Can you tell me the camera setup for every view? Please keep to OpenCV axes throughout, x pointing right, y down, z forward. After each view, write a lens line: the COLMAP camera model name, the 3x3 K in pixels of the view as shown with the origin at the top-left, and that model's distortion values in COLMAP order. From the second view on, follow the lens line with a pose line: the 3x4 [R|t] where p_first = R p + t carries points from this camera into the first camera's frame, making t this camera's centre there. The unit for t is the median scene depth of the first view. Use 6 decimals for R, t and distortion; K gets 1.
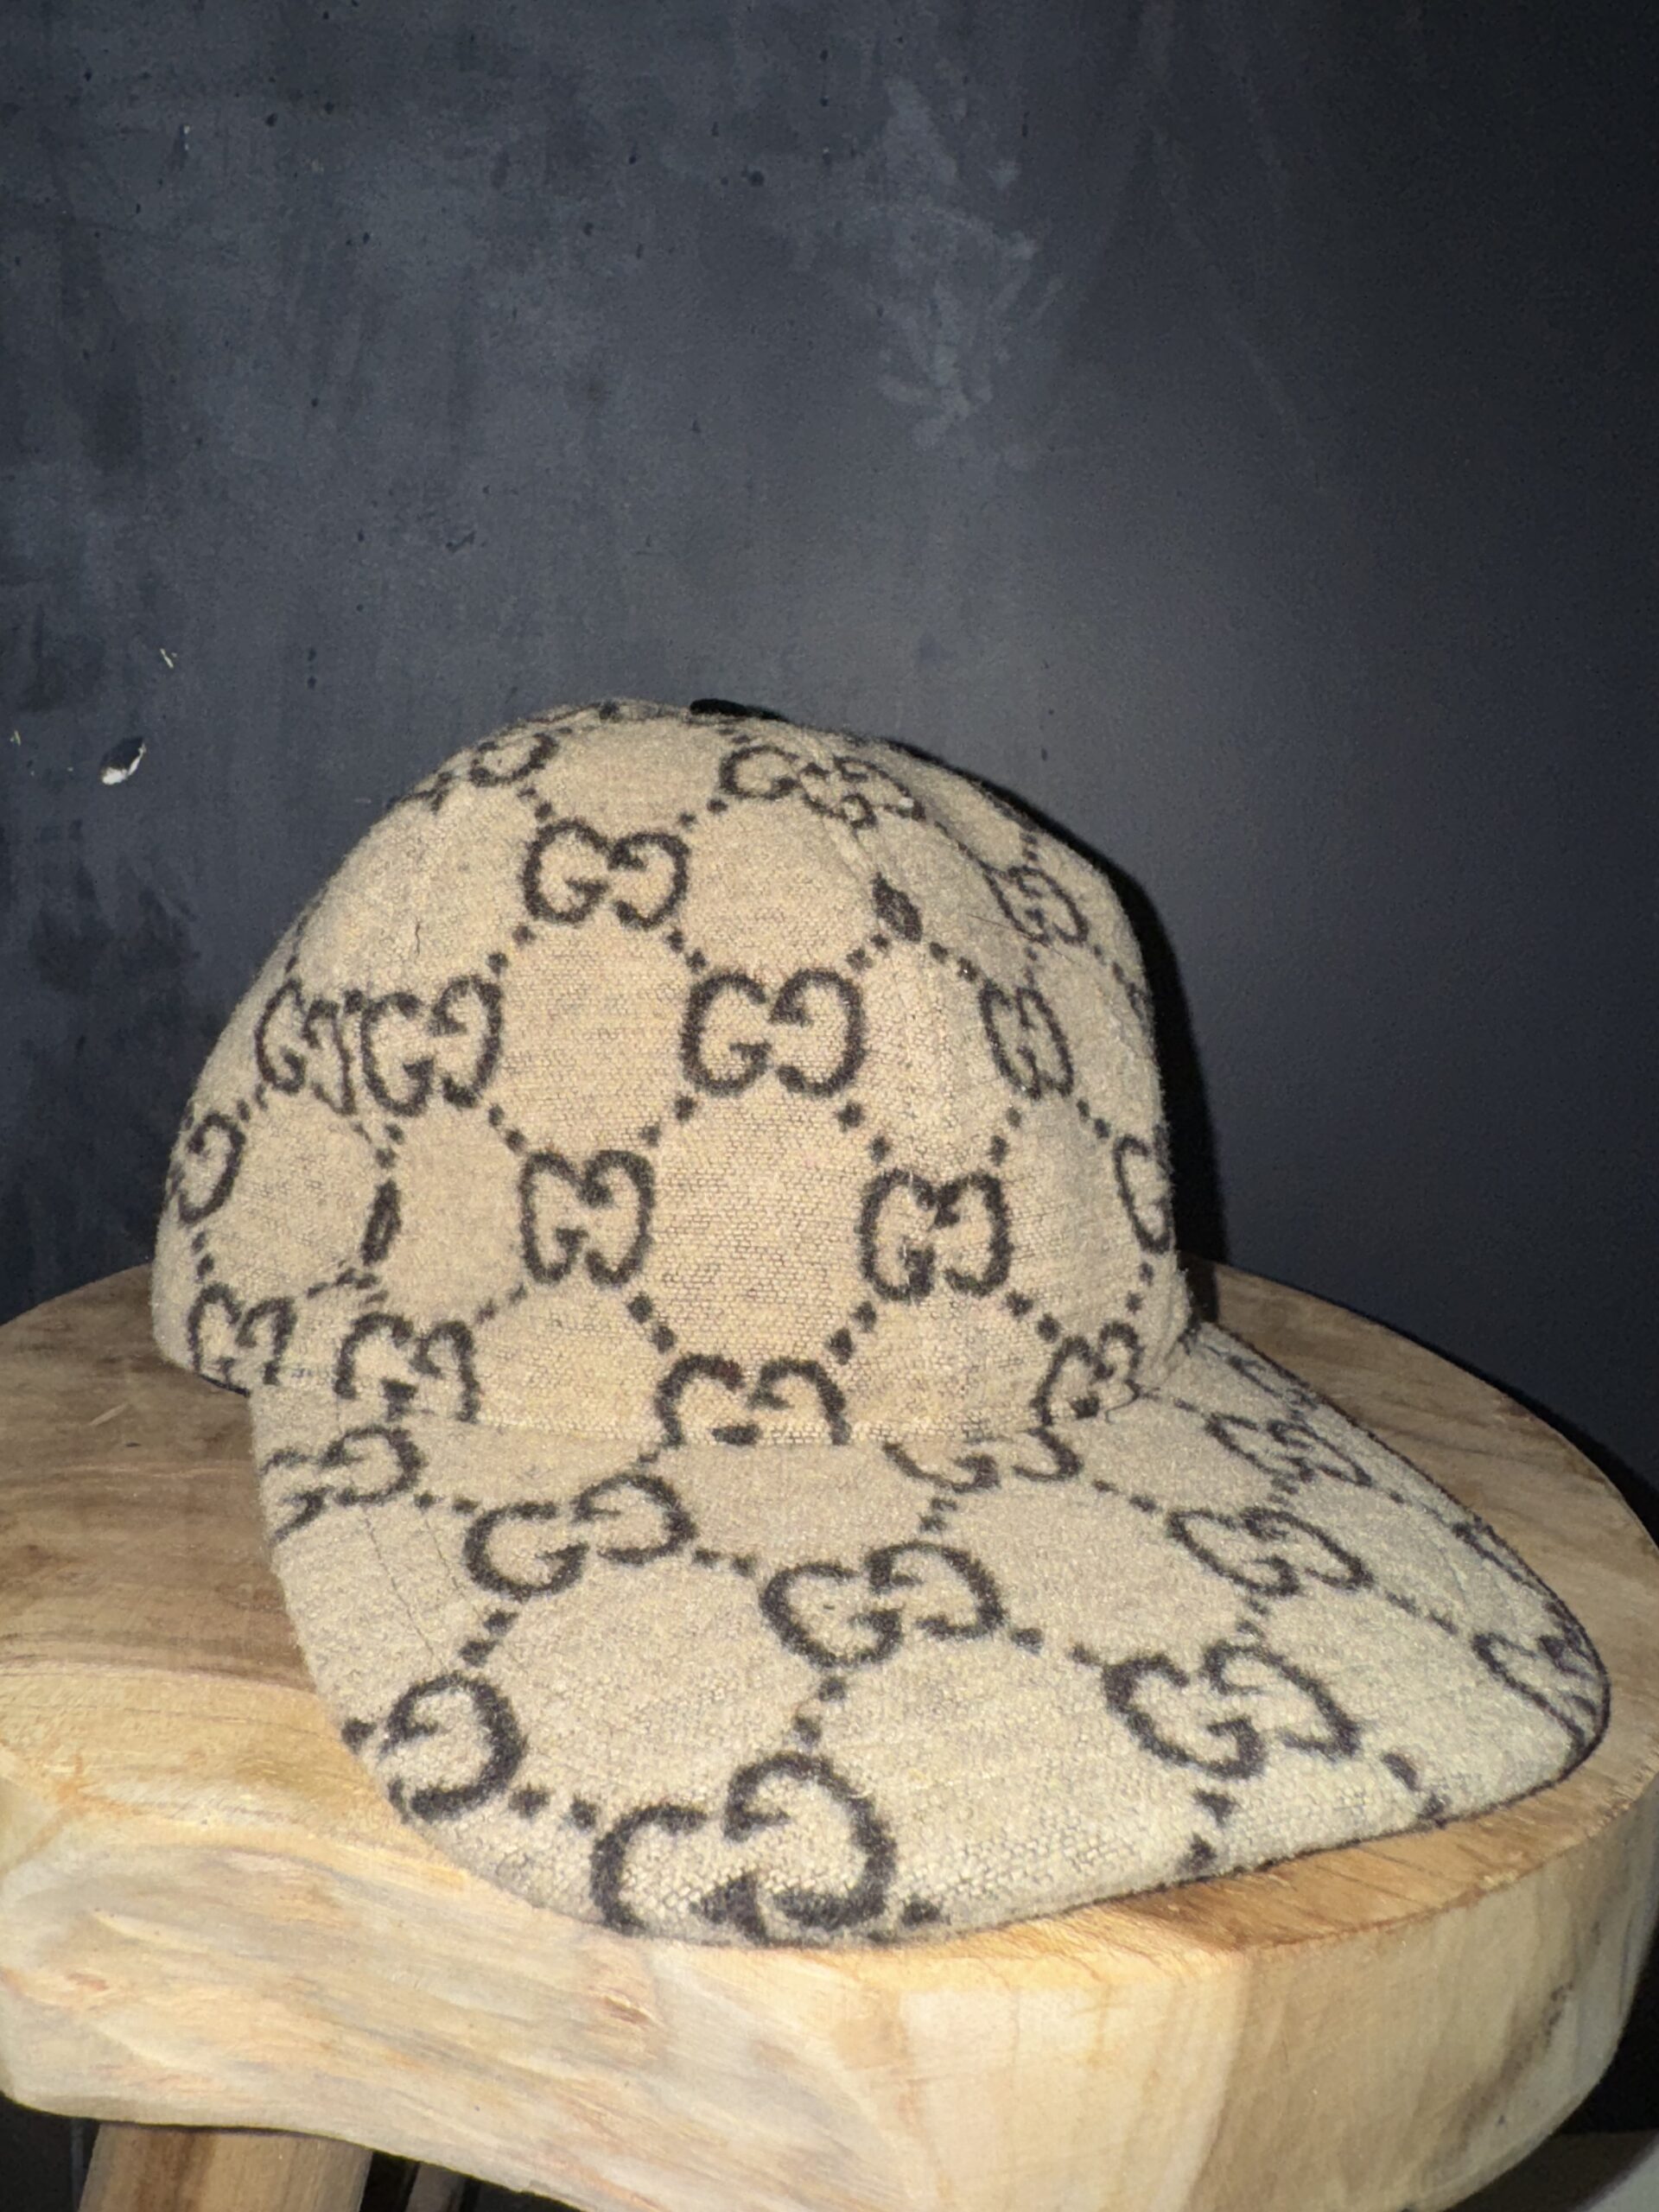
lens RADIAL K [[1532.3, 0, 834.4], [0, 1532.3, 996.5], [0, 0, 1]] dist [-0.004836, 0.002566]
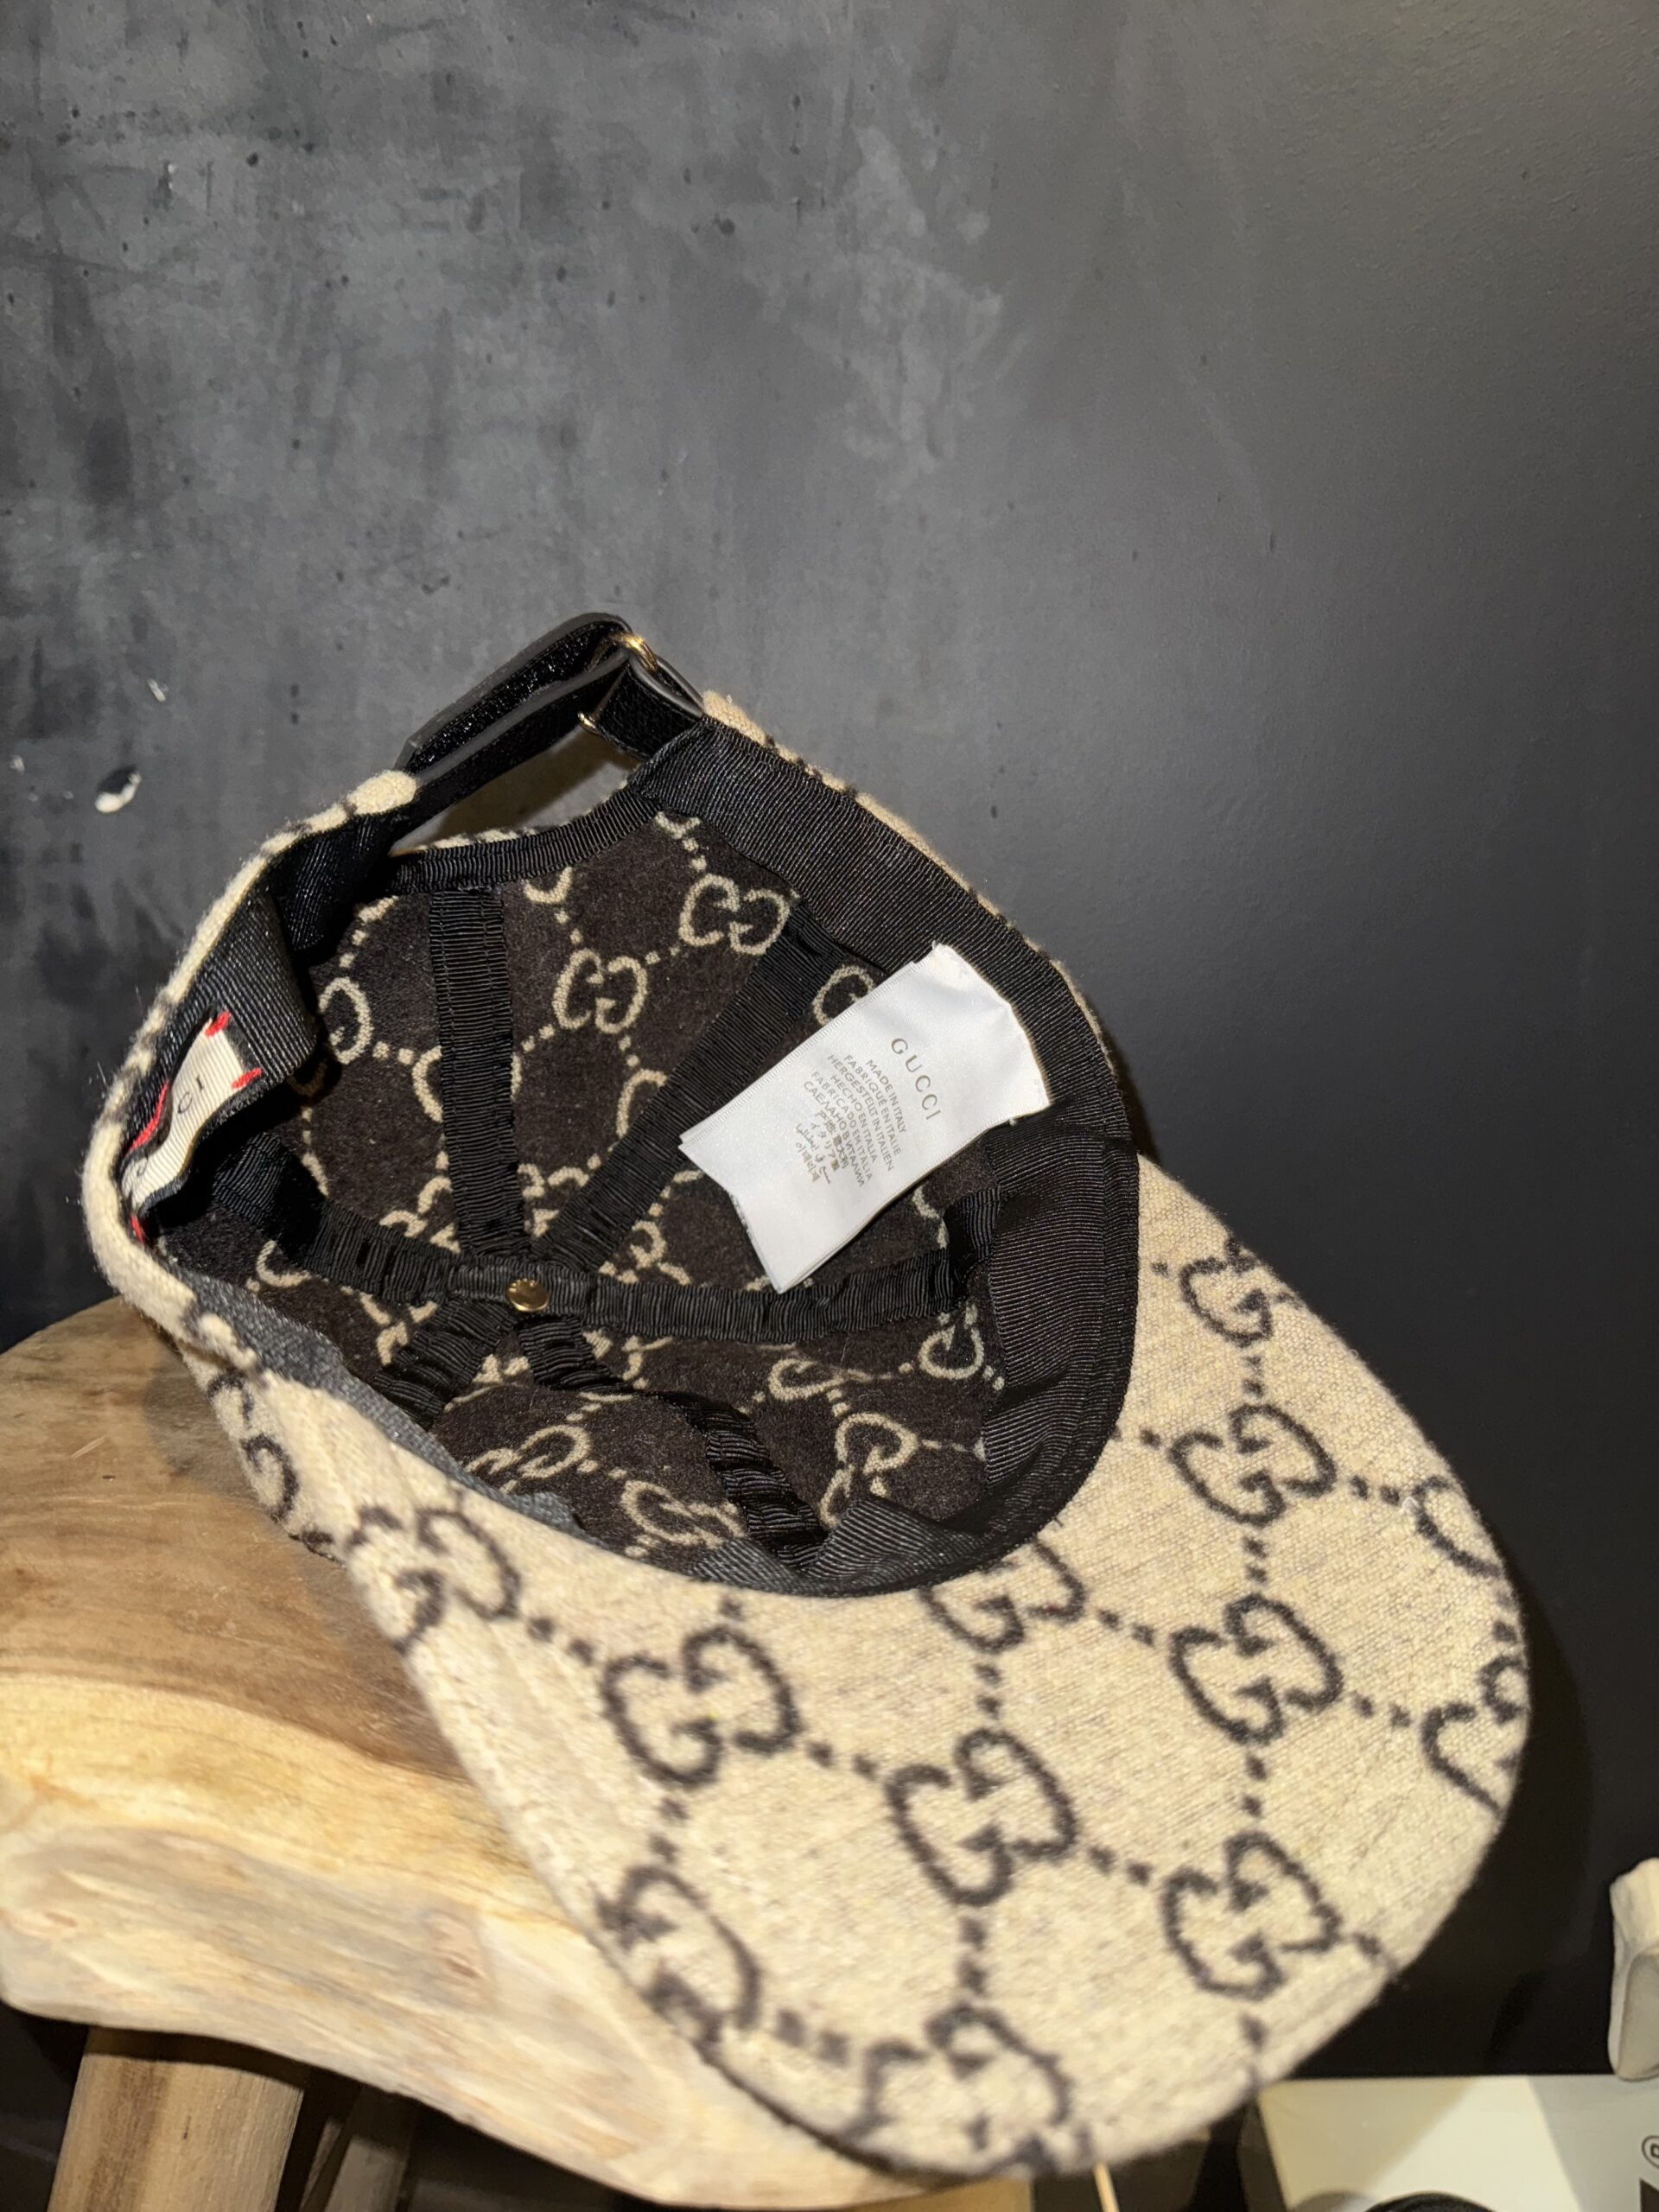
lens RADIAL K [[1566.9, 0, 819.6], [0, 1566.9, 1101.6], [0, 0, 1]] dist [-0.030979, 0.010001]
pose [[0.999128, 0.031428, -0.027502, 0.154711], [-0.028598, 0.994790, 0.097849, -0.176962], [0.030434, -0.096977, 0.994821, -0.196547]]
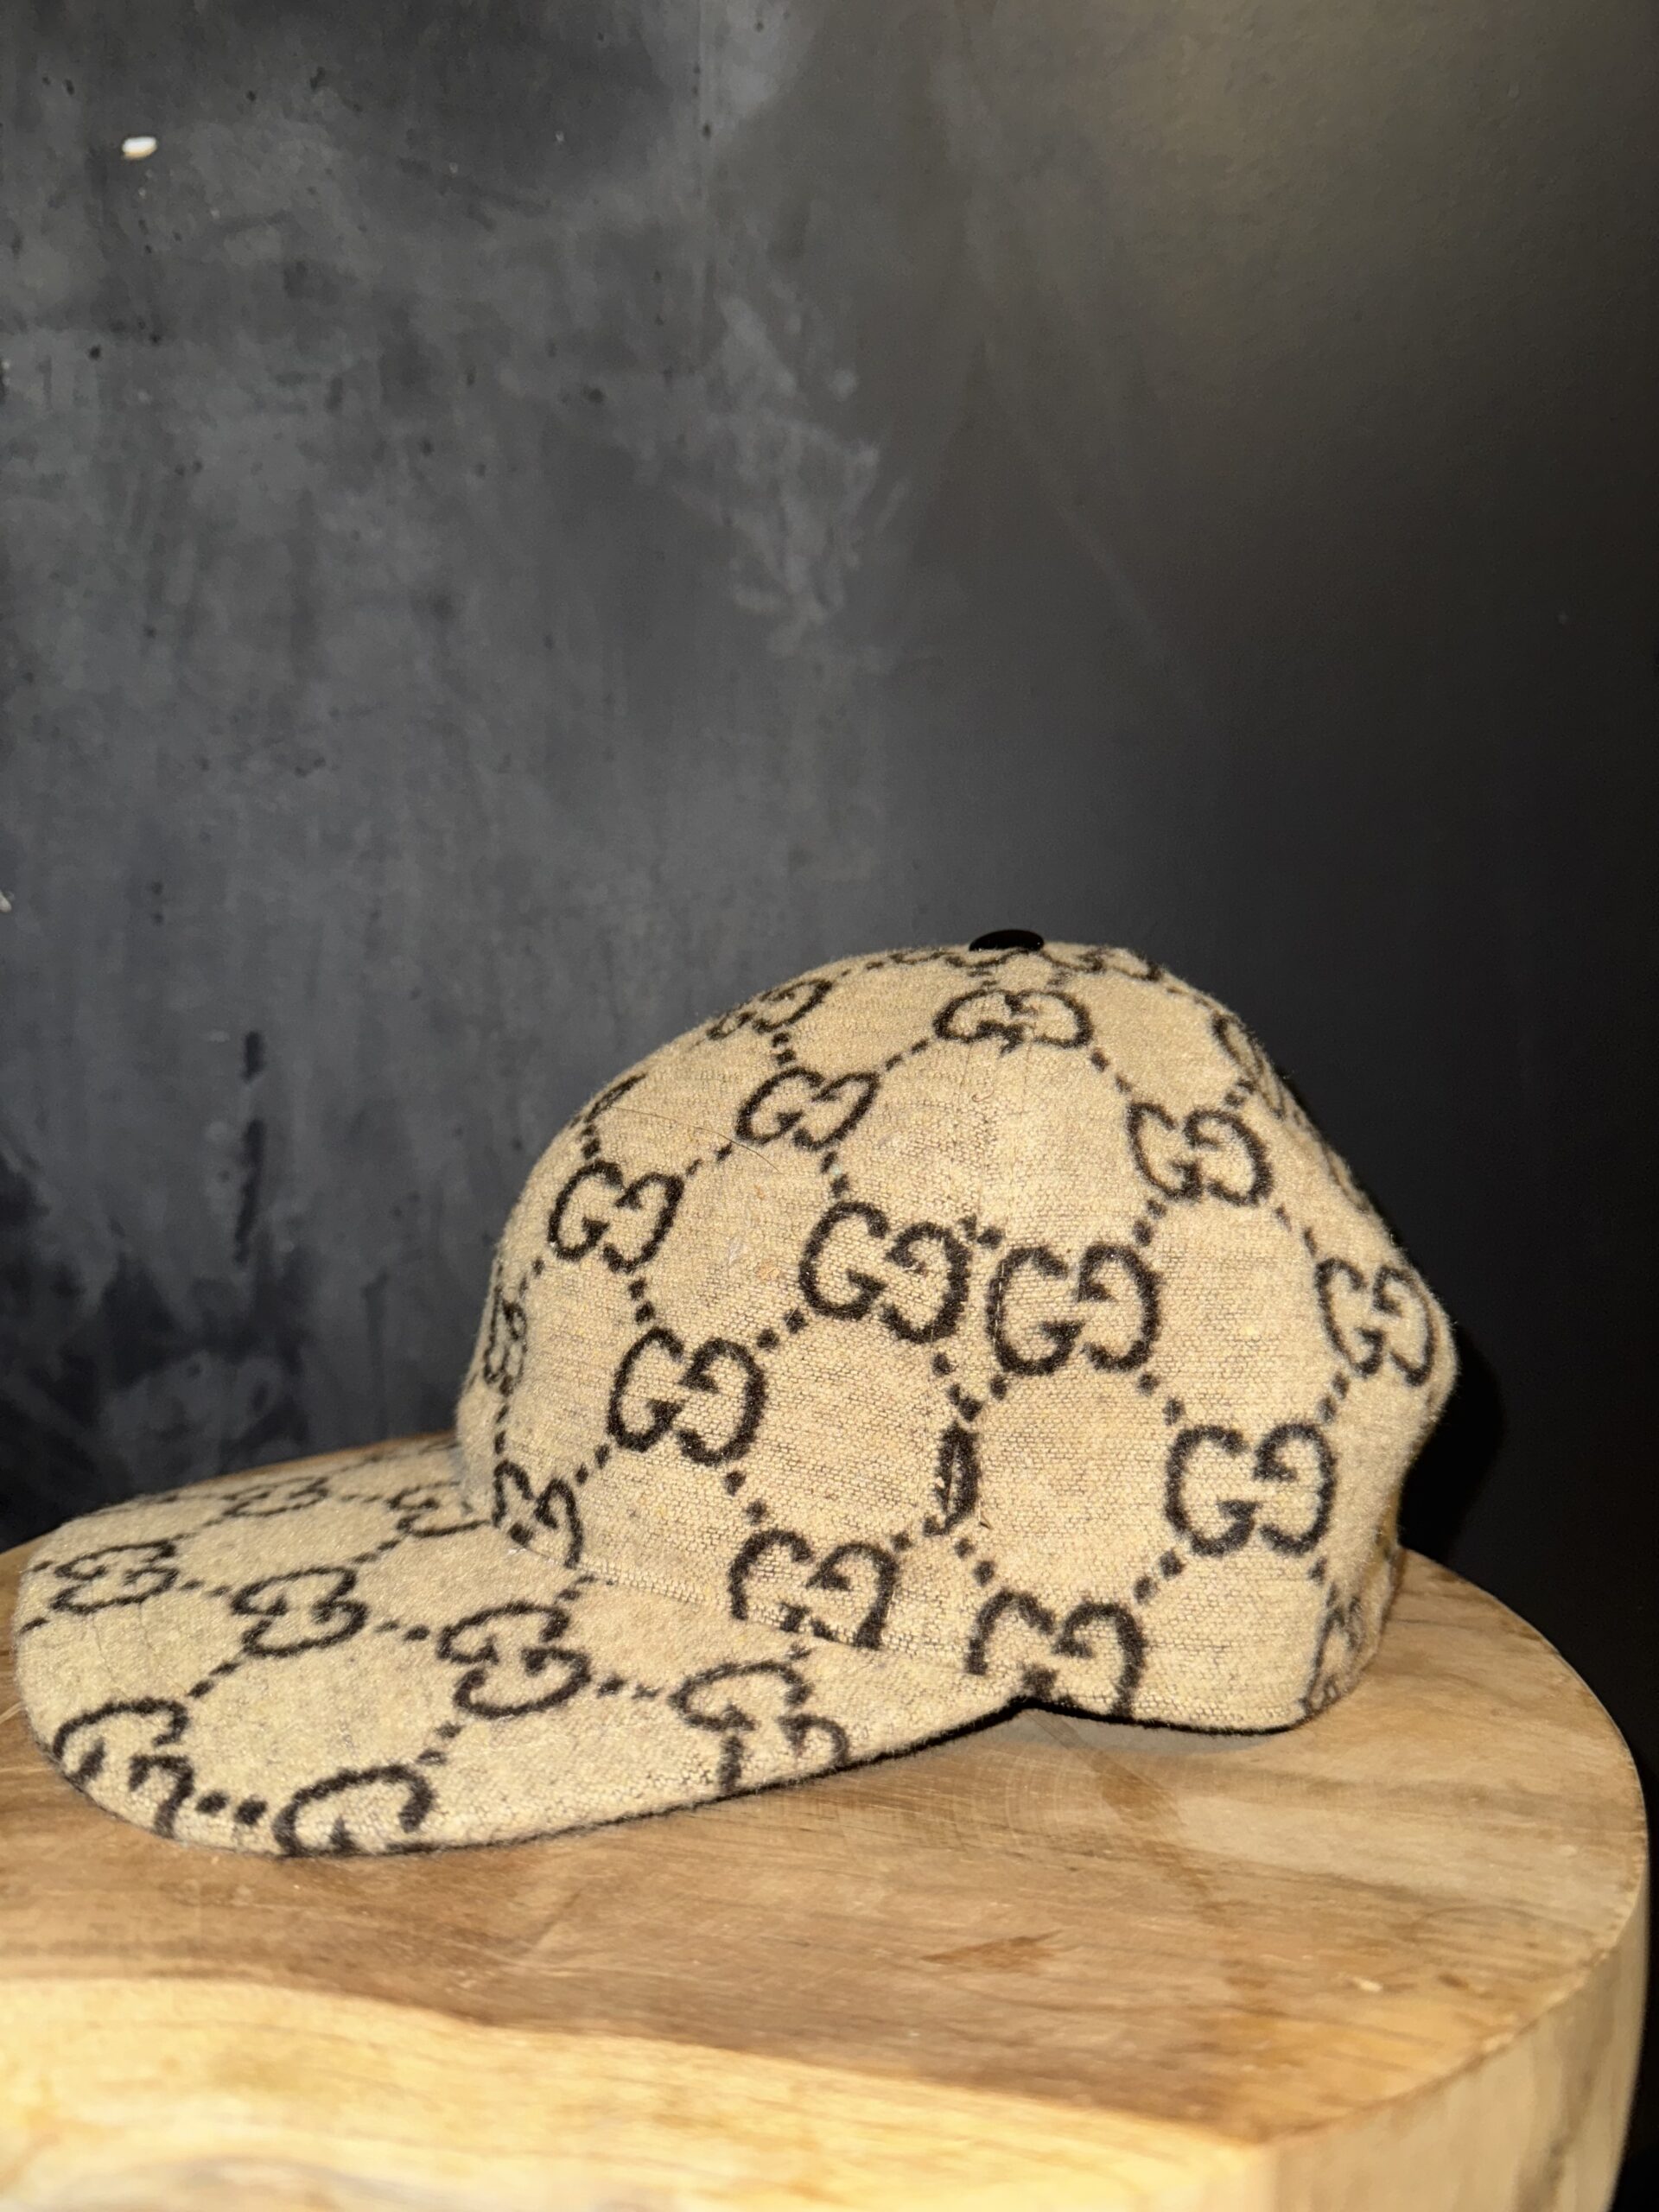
lens RADIAL K [[1592.3, 0, 825.8], [0, 1592.3, 1102.1], [0, 0, 1]] dist [-0.029683, 0.004046]
pose [[0.994174, -0.062076, 0.088116, -0.059462], [0.067246, 0.996109, -0.056967, -0.015144], [-0.084236, 0.062560, 0.994480, -0.035844]]
